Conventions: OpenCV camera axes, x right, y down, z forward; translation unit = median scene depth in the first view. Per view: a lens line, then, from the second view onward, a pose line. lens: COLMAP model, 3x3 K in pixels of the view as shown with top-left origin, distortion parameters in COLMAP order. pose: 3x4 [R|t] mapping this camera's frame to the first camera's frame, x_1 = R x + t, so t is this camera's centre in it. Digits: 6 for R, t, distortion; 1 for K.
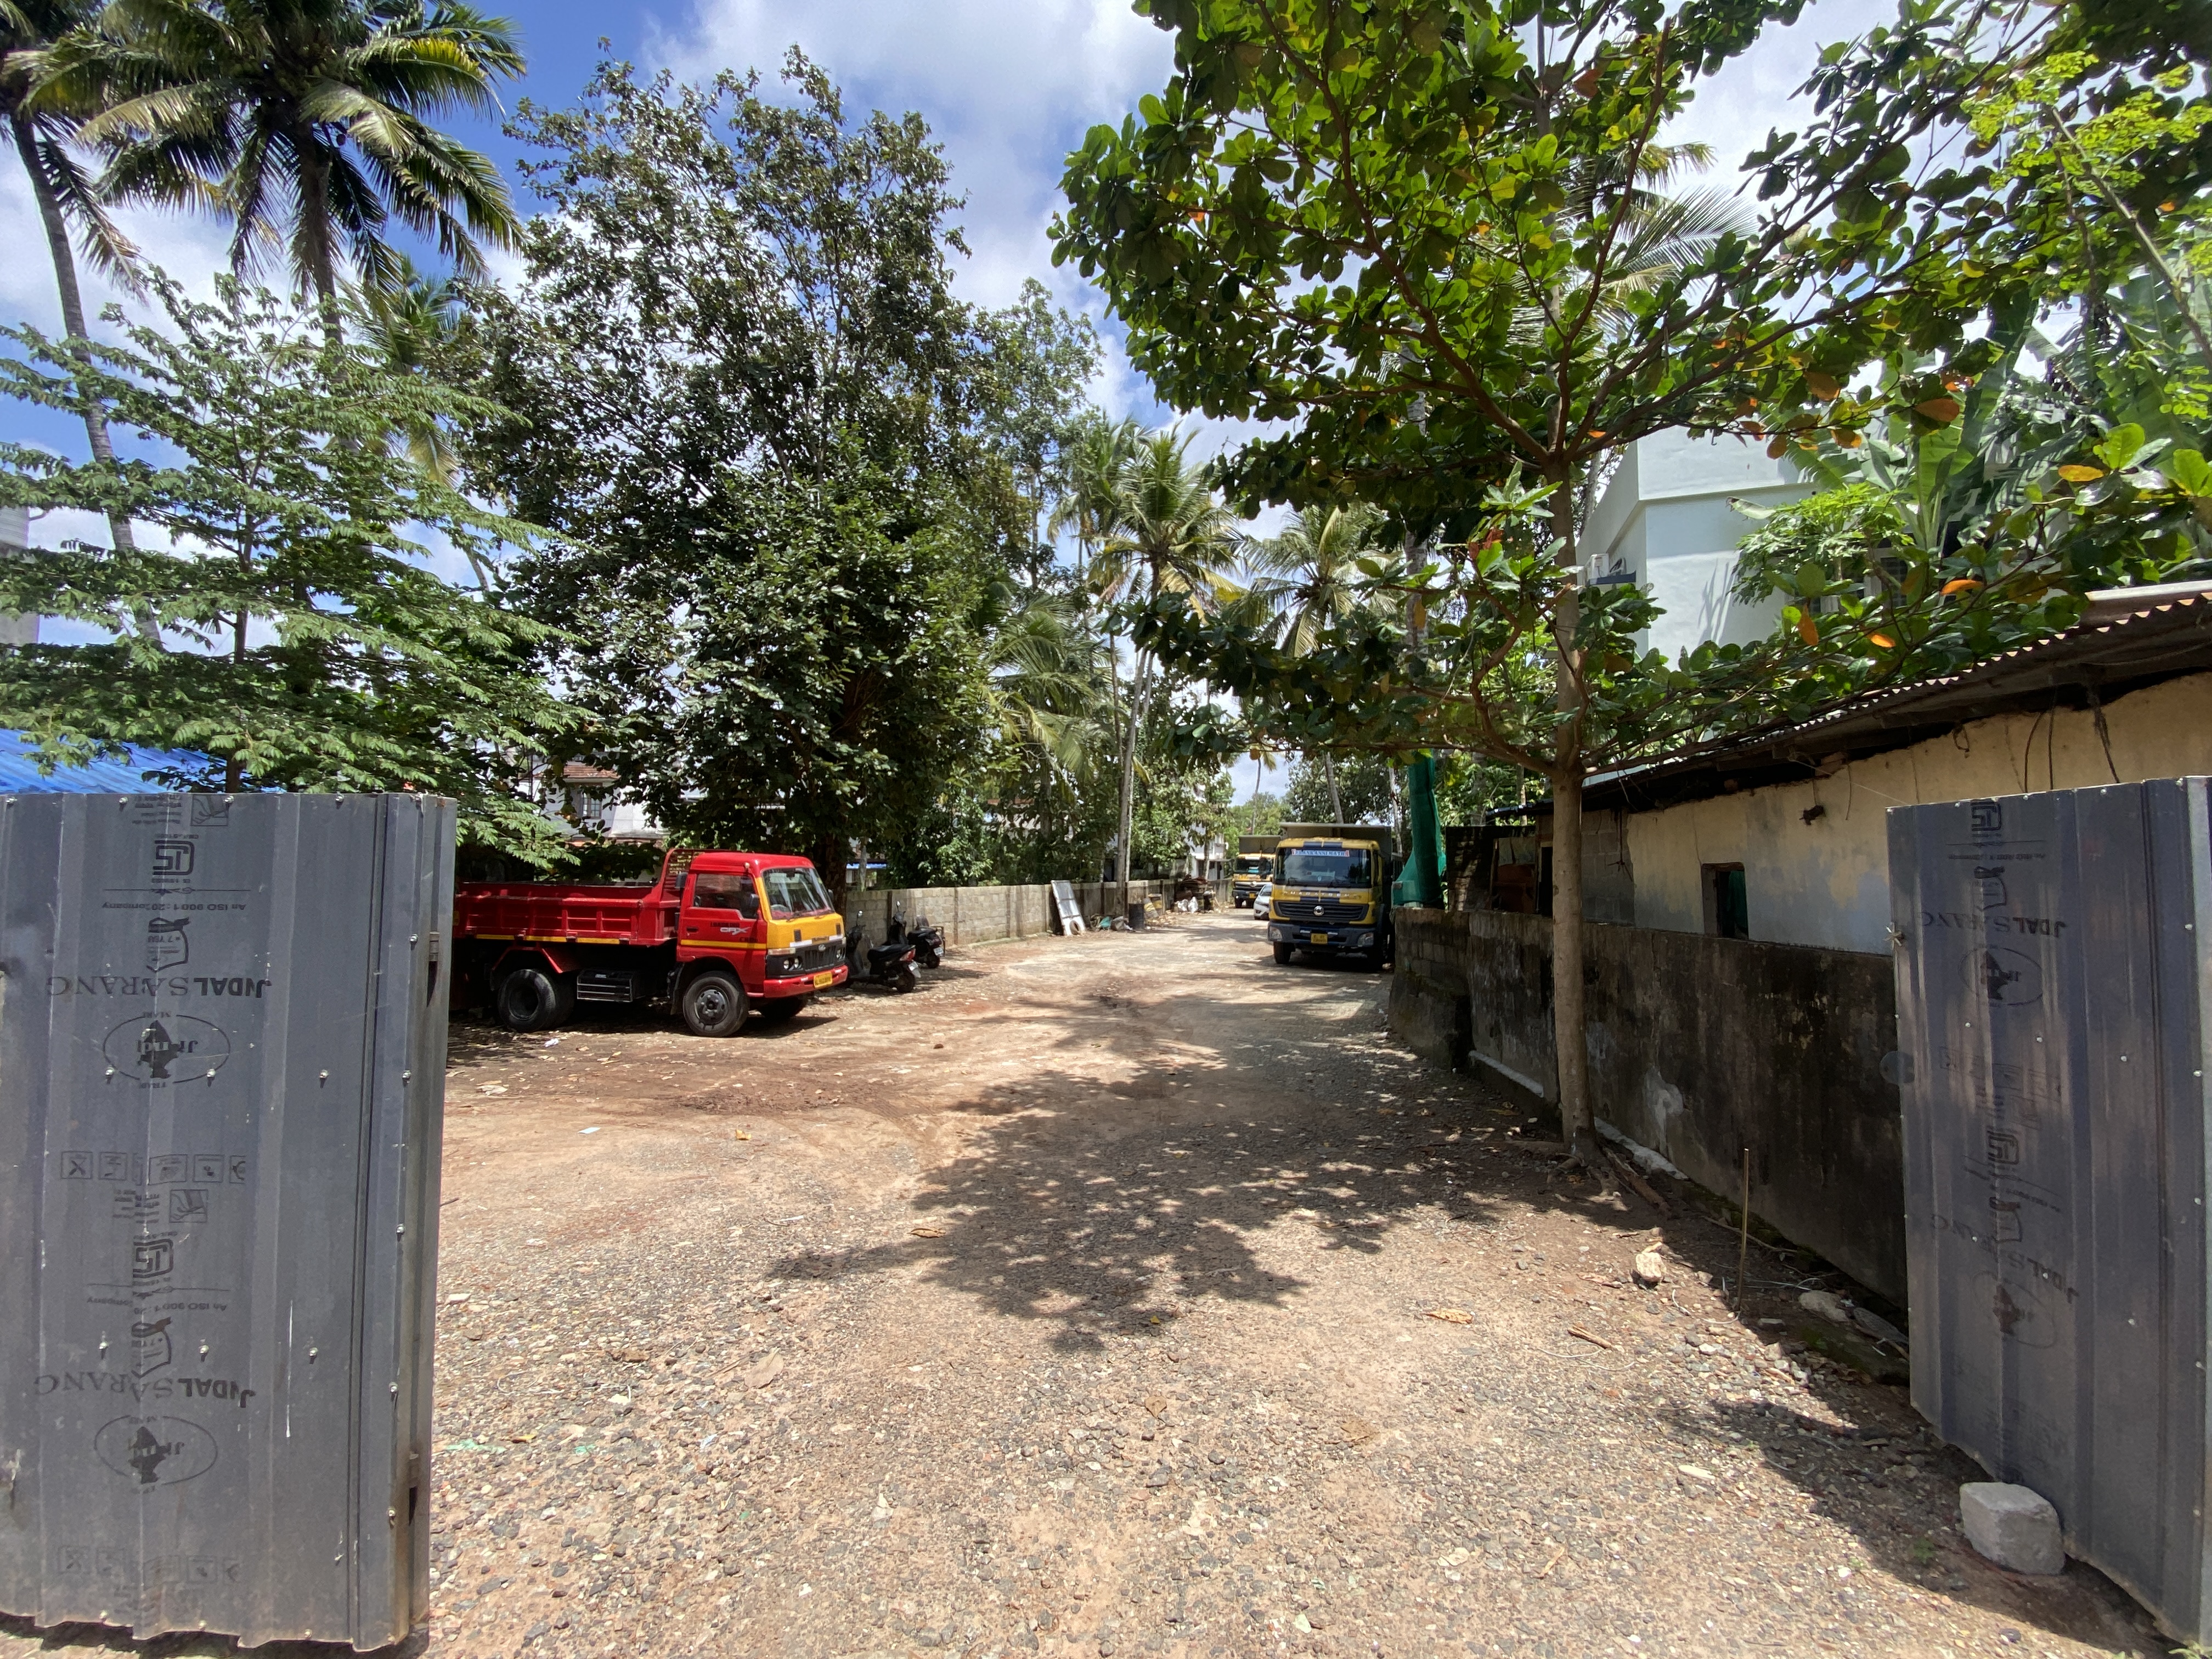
lens RADIAL K [[904.1, 0, 1098.8], [0, 904.1, 817.4], [0, 0, 1]] dist [0.017990, -0.019392]
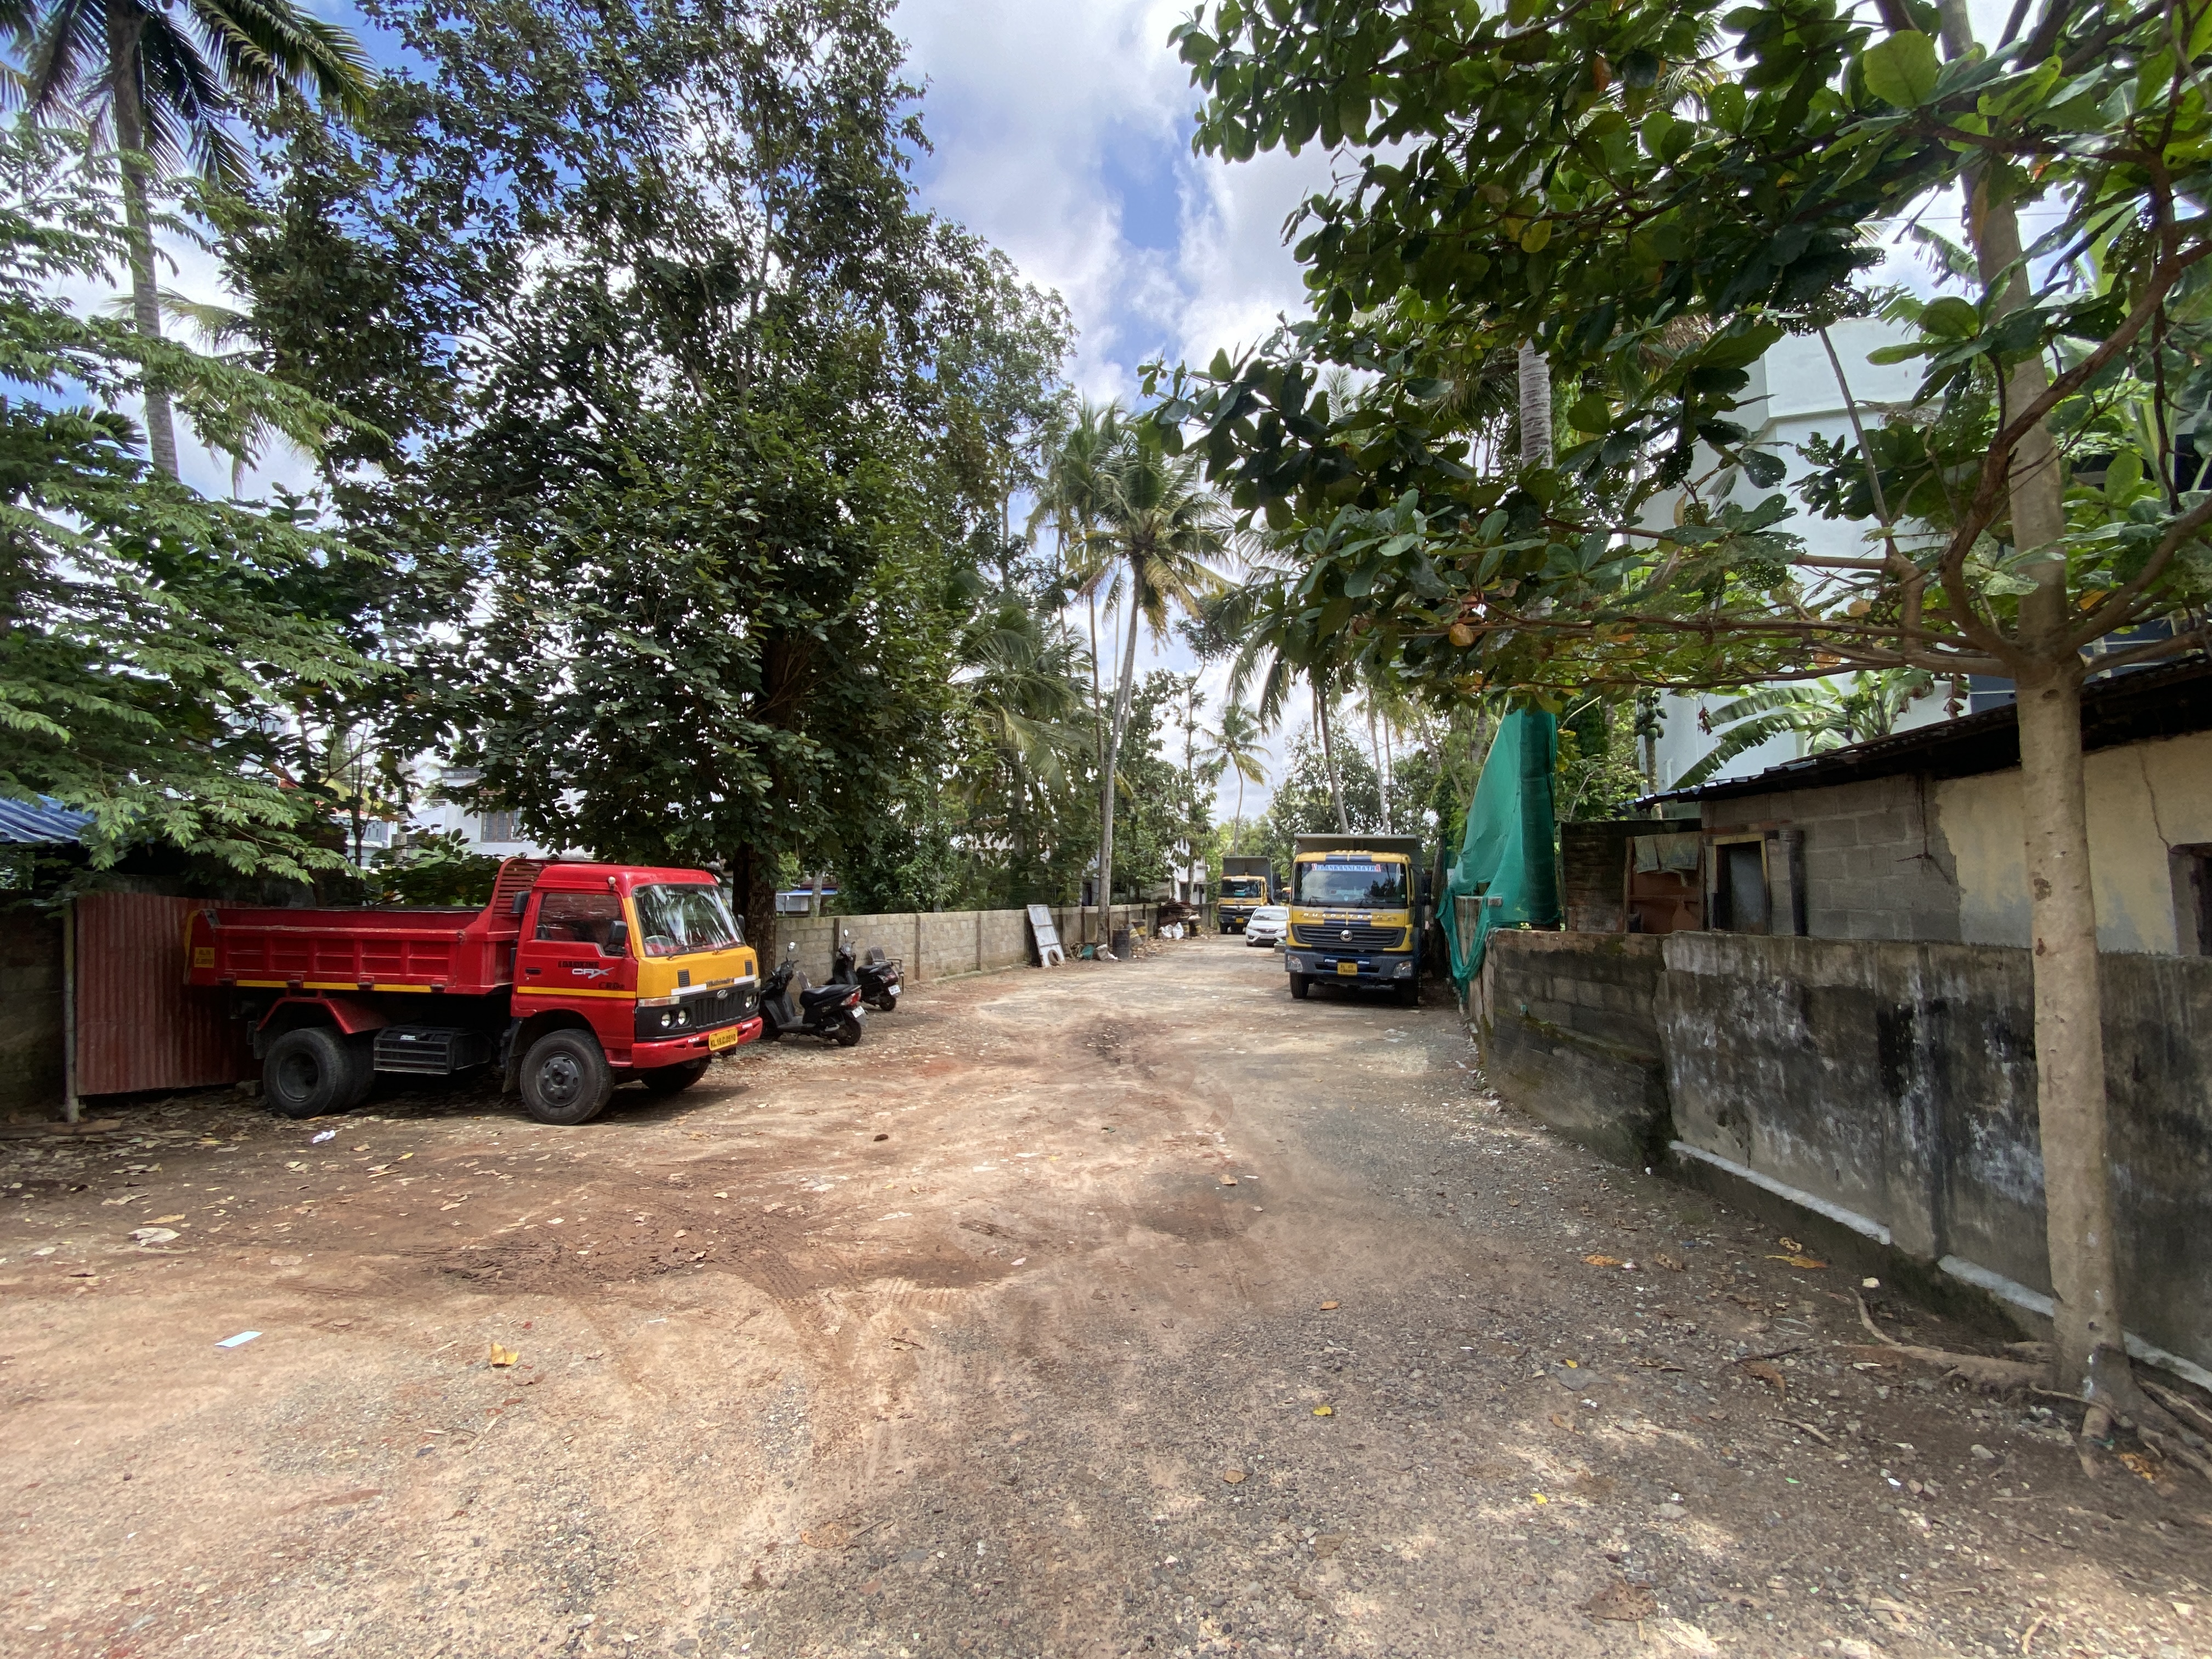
lens RADIAL K [[904.1, 0, 1098.8], [0, 904.1, 817.4], [0, 0, 1]] dist [0.017990, -0.019392]
pose [[0.999403, -0.005864, 0.034062, -0.019934], [0.006872, 0.999539, -0.029559, 0.018136], [-0.033873, 0.029775, 0.998983, 0.180621]]
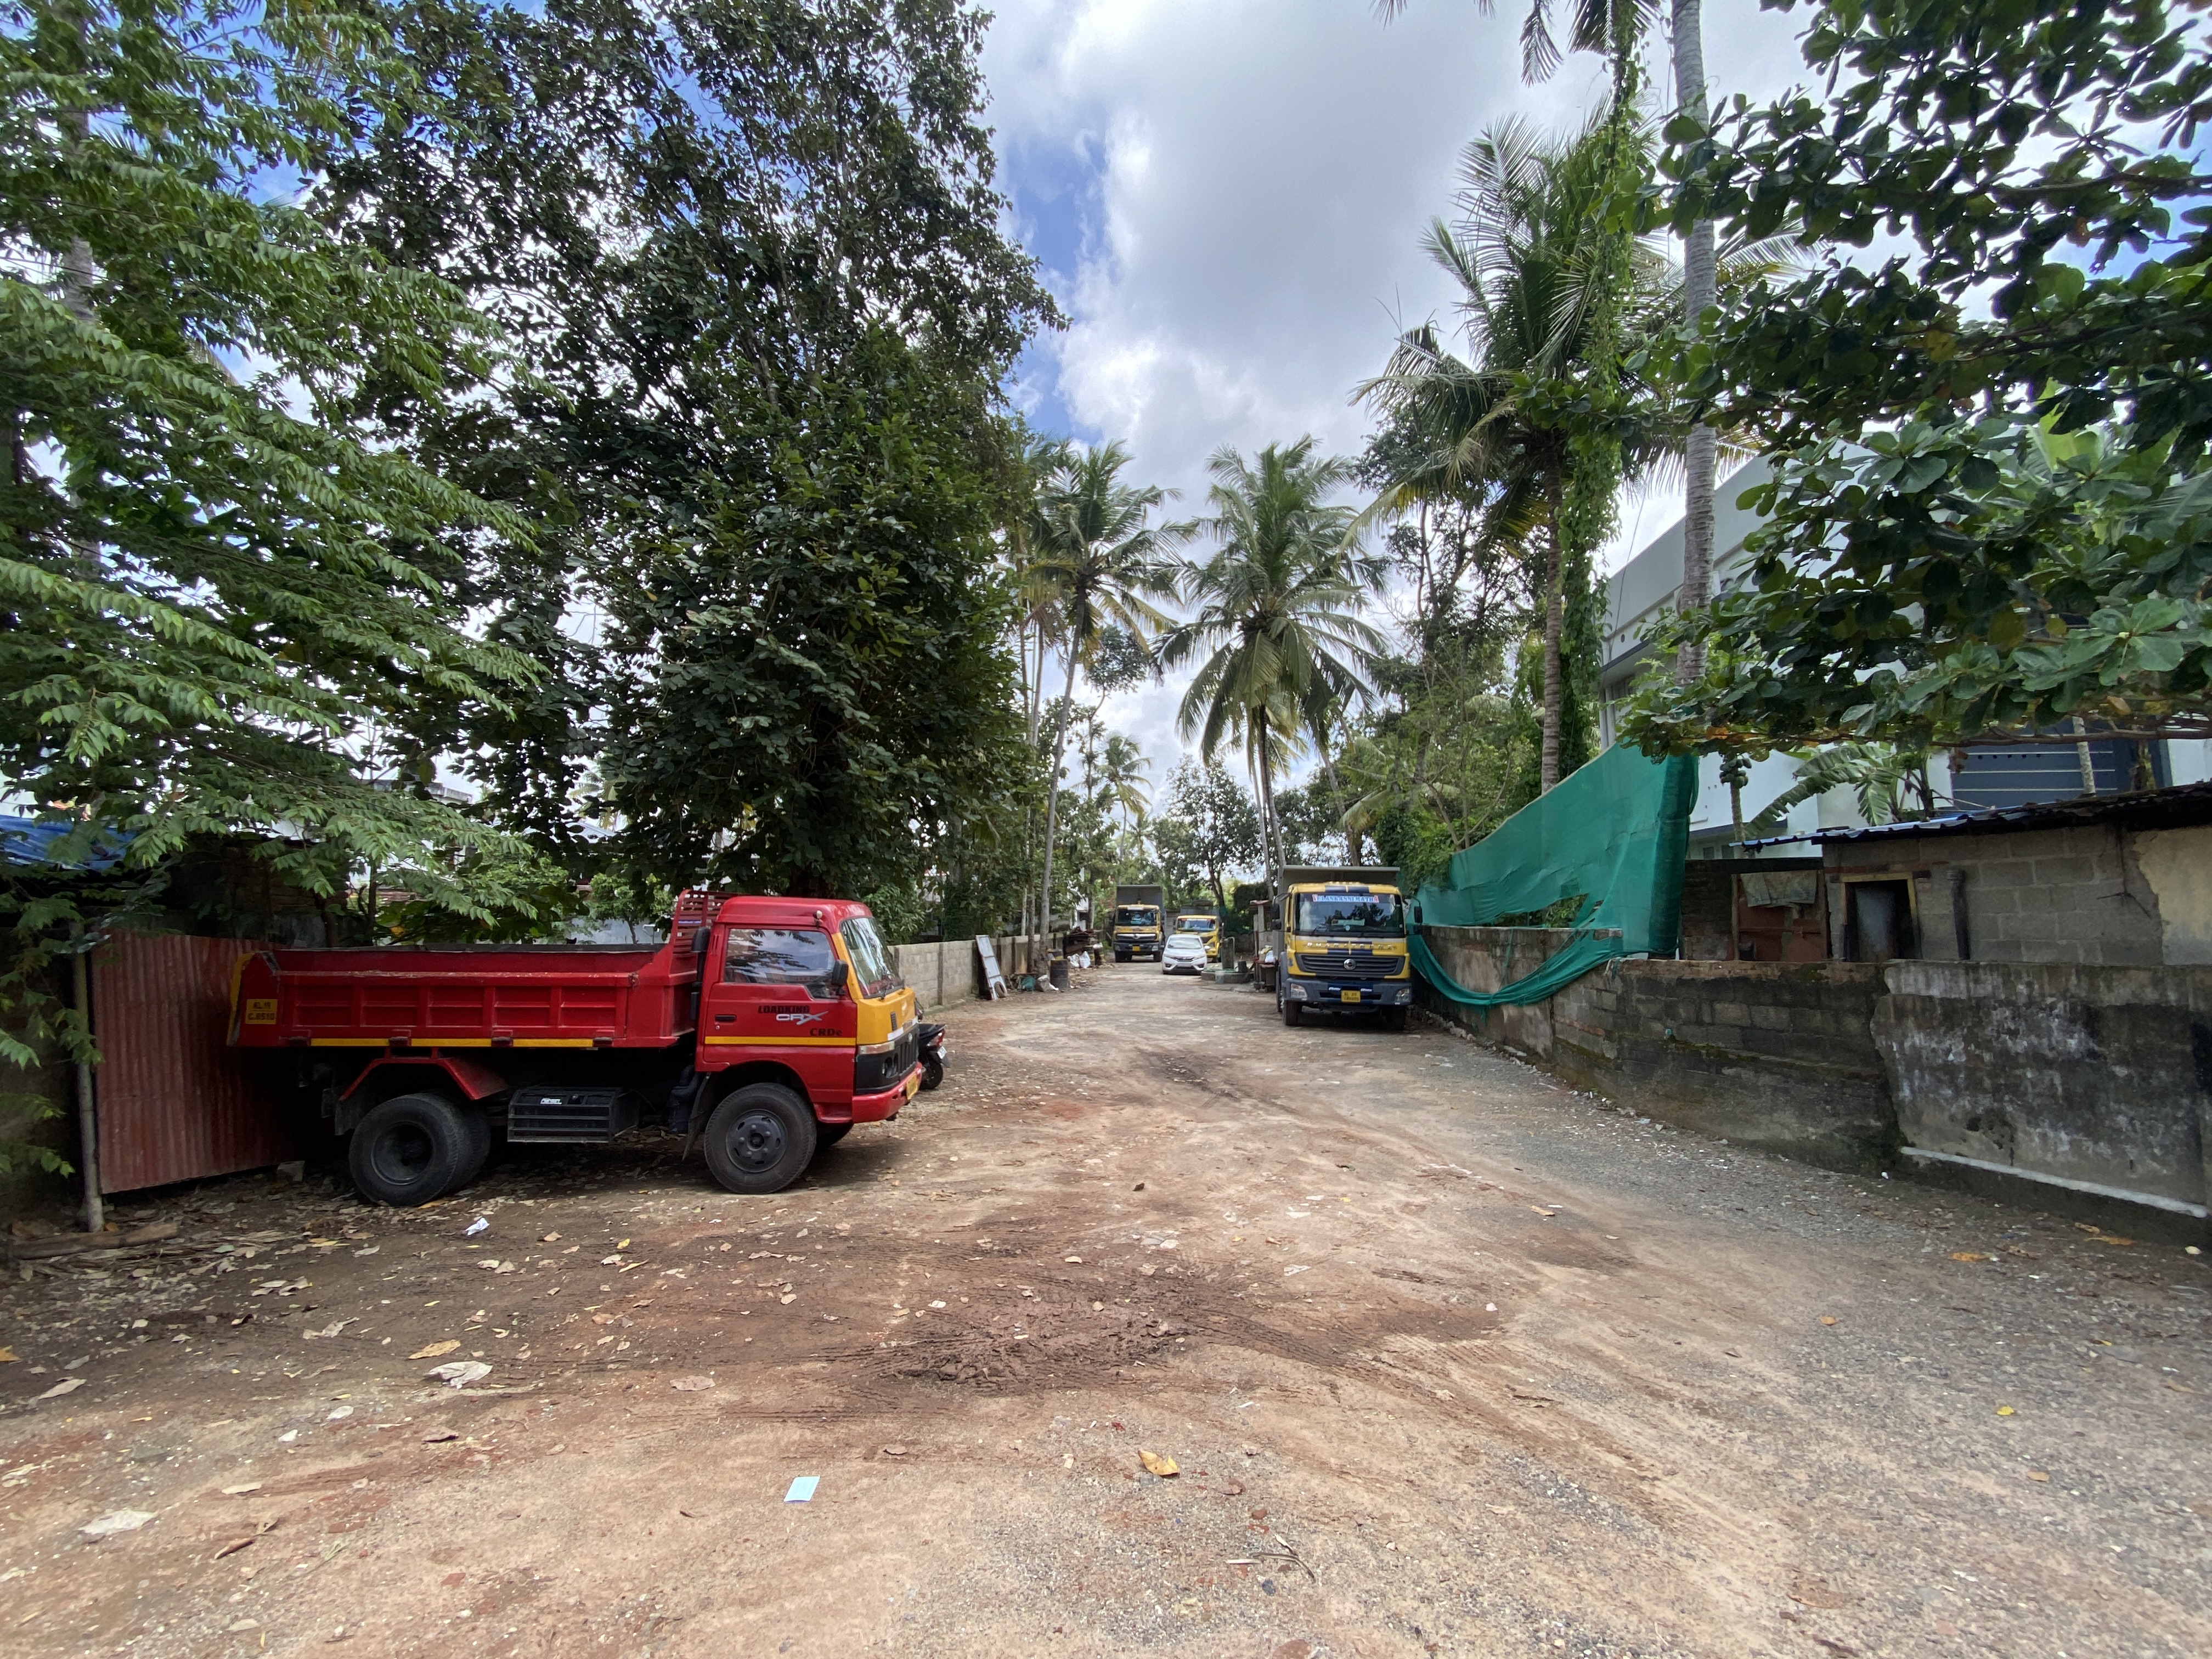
lens RADIAL K [[904.1, 0, 1098.8], [0, 904.1, 817.4], [0, 0, 1]] dist [0.017990, -0.019392]
pose [[0.974355, 0.013910, 0.224584, -0.226179], [-0.000614, 0.998248, -0.059161, 0.014572], [-0.225013, 0.057506, 0.972657, 0.216986]]
